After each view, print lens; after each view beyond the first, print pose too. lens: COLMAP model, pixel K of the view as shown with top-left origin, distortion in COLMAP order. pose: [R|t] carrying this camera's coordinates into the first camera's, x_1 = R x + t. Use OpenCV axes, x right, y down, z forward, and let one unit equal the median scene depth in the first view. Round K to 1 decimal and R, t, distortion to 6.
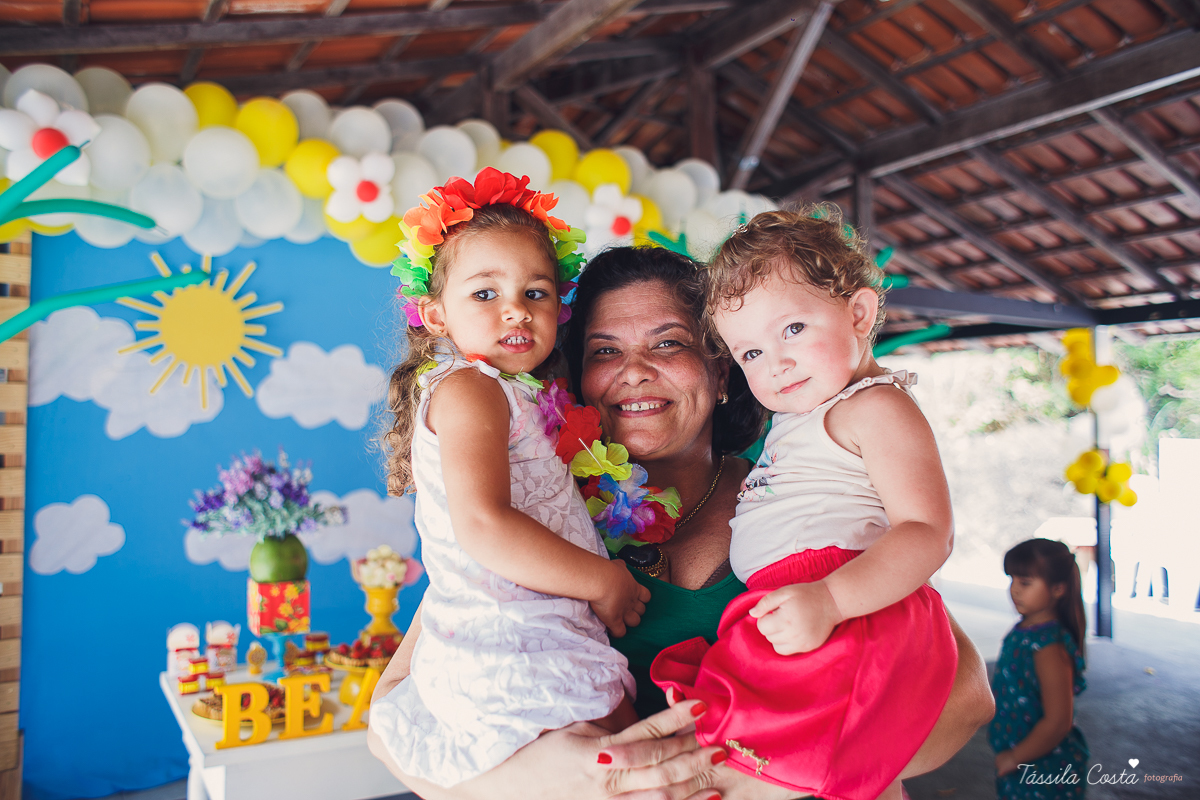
lens RADIAL K [[985.6, 0, 584.6], [0, 985.6, 383.7], [0, 0, 1]] dist [-0.101064, 0.114050]
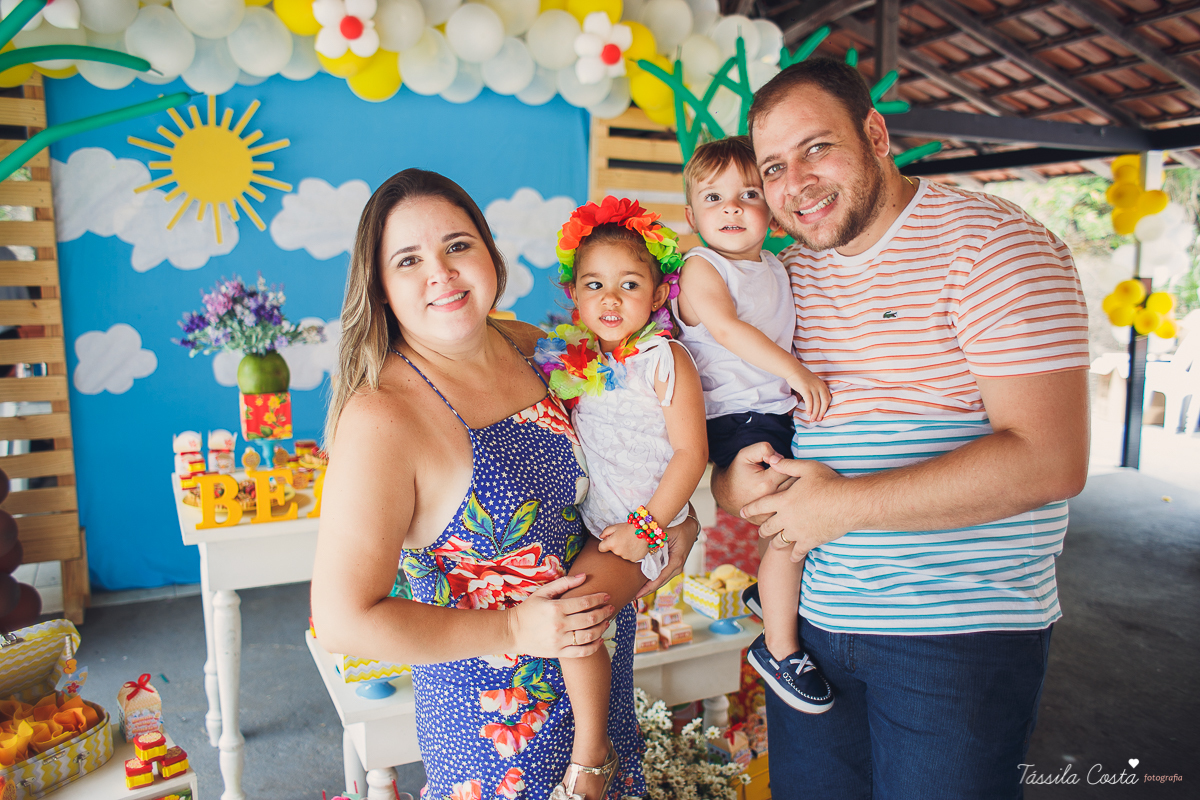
lens RADIAL K [[985.6, 0, 583.8], [0, 985.6, 400.3], [0, 0, 1]] dist [-0.101064, 0.114050]
pose [[0.996073, 0.003476, -0.088467, 0.108512], [0.012534, 0.983630, 0.179763, 0.009595], [0.087644, -0.180166, 0.979724, -0.049907]]
